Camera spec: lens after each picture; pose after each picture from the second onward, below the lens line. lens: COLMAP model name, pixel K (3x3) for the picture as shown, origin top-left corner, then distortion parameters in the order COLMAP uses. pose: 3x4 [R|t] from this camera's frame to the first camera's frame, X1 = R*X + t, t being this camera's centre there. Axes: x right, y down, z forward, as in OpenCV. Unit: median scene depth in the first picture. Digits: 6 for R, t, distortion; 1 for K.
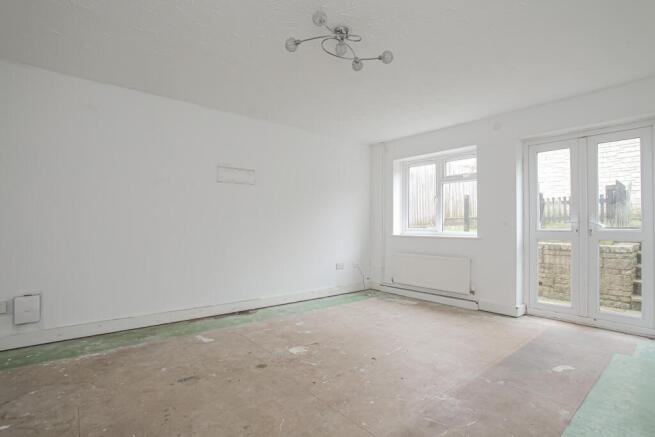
lens RADIAL K [[322.0, 0, 327.5], [0, 322.0, 218.5], [0, 0, 1]] dist [-0.074092, 0.034867]
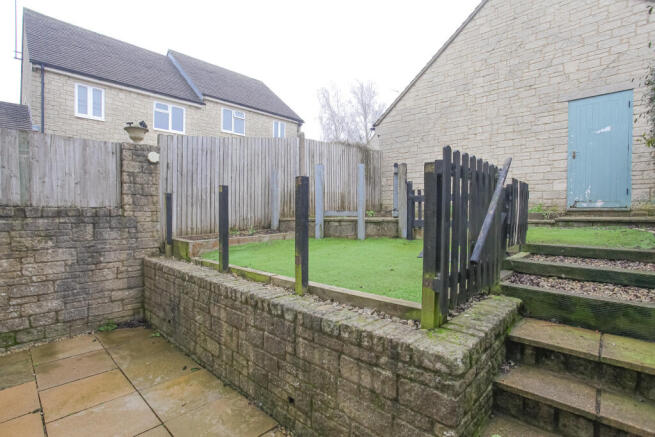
lens RADIAL K [[322.0, 0, 327.5], [0, 322.0, 218.5], [0, 0, 1]] dist [-0.074092, 0.034867]
pose [[0.993245, -0.001458, 0.116024, 0.704285], [-0.003407, 0.999123, 0.041728, -0.053466], [-0.115984, -0.041841, 0.992369, 0.612044]]
